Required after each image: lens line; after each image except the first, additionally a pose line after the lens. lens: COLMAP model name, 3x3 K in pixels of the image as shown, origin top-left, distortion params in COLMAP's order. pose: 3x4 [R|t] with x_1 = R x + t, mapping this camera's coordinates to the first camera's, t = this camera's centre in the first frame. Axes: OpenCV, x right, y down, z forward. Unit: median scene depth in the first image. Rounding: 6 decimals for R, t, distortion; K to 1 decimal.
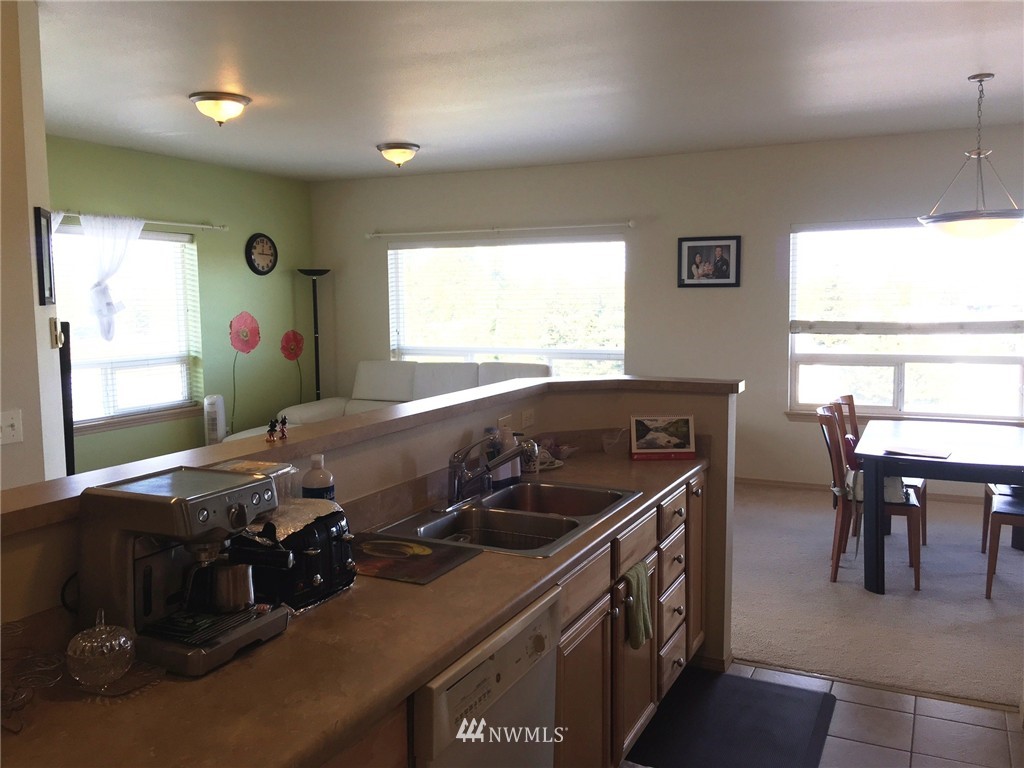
lens RADIAL K [[871.1, 0, 506.8], [0, 871.1, 364.4], [0, 0, 1]] dist [0.063297, -0.081128]
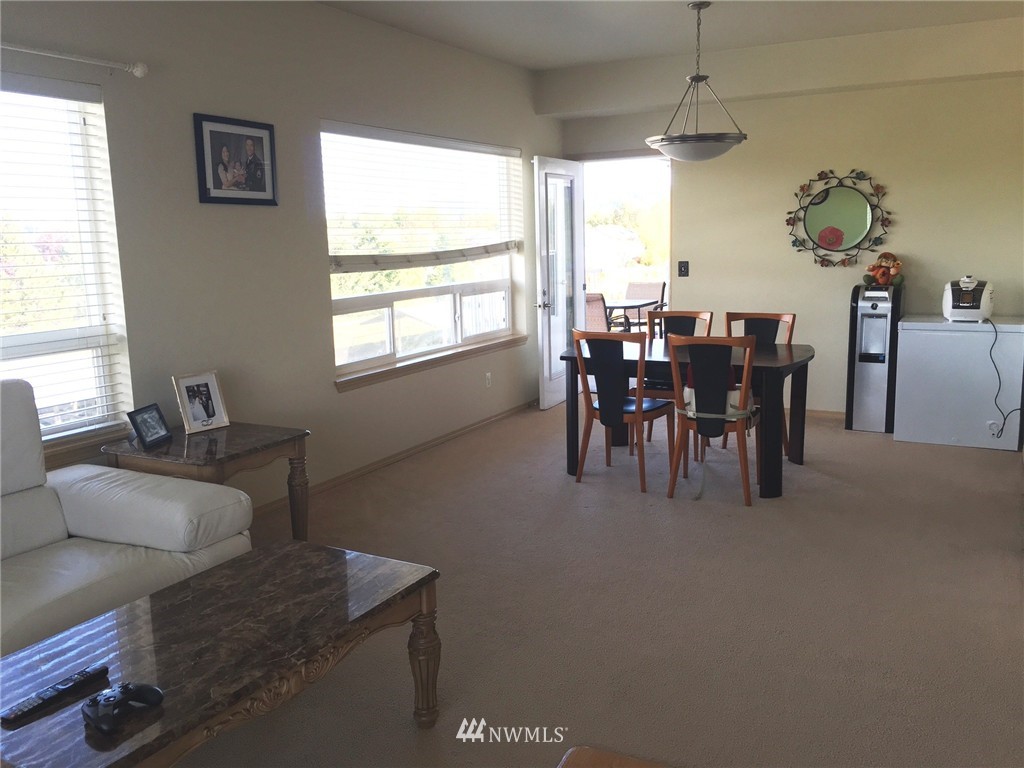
lens RADIAL K [[871.1, 0, 506.8], [0, 871.1, 364.4], [0, 0, 1]] dist [0.063297, -0.081128]
pose [[0.043957, -0.139210, 0.989287, -0.360897], [0.108200, 0.985082, 0.133810, -0.038323], [-0.993157, 0.101159, 0.058364, 0.753848]]
